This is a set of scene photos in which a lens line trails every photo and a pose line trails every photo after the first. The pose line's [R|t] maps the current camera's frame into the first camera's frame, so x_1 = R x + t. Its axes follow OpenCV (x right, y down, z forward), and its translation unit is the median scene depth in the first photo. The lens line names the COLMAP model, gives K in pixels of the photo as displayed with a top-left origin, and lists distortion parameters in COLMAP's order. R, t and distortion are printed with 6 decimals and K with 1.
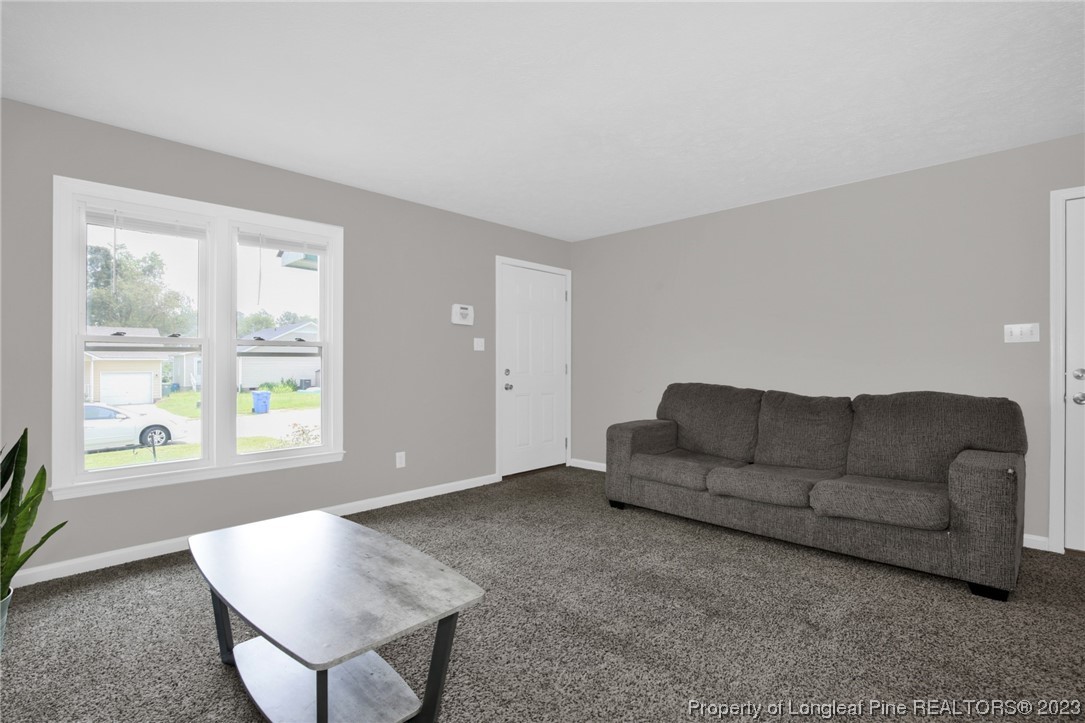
lens RADIAL K [[515.6, 0, 542.5], [0, 515.6, 361.5], [0, 0, 1]] dist [-0.039210, 0.012865]
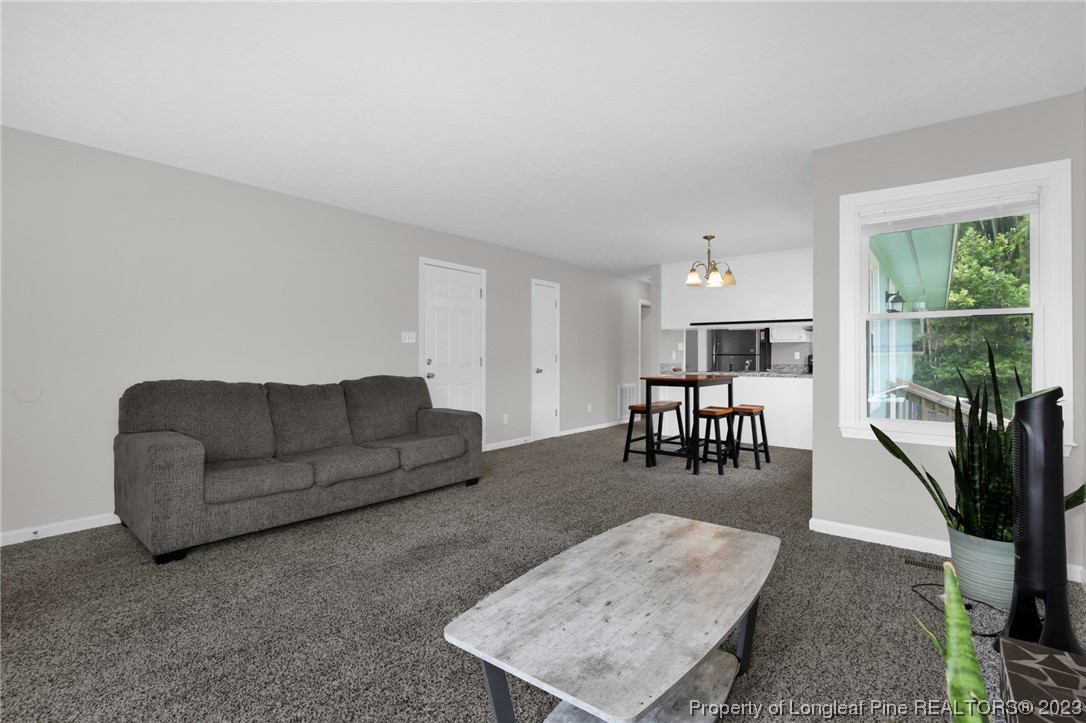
lens RADIAL K [[516.0, 0, 543.0], [0, 516.0, 361.5], [0, 0, 1]] dist [-0.039210, 0.012865]
pose [[-0.112698, -0.010427, 0.993575, -0.924572], [-0.010182, 0.999905, 0.009339, 0.001505], [-0.993577, -0.009064, -0.112793, 0.893723]]
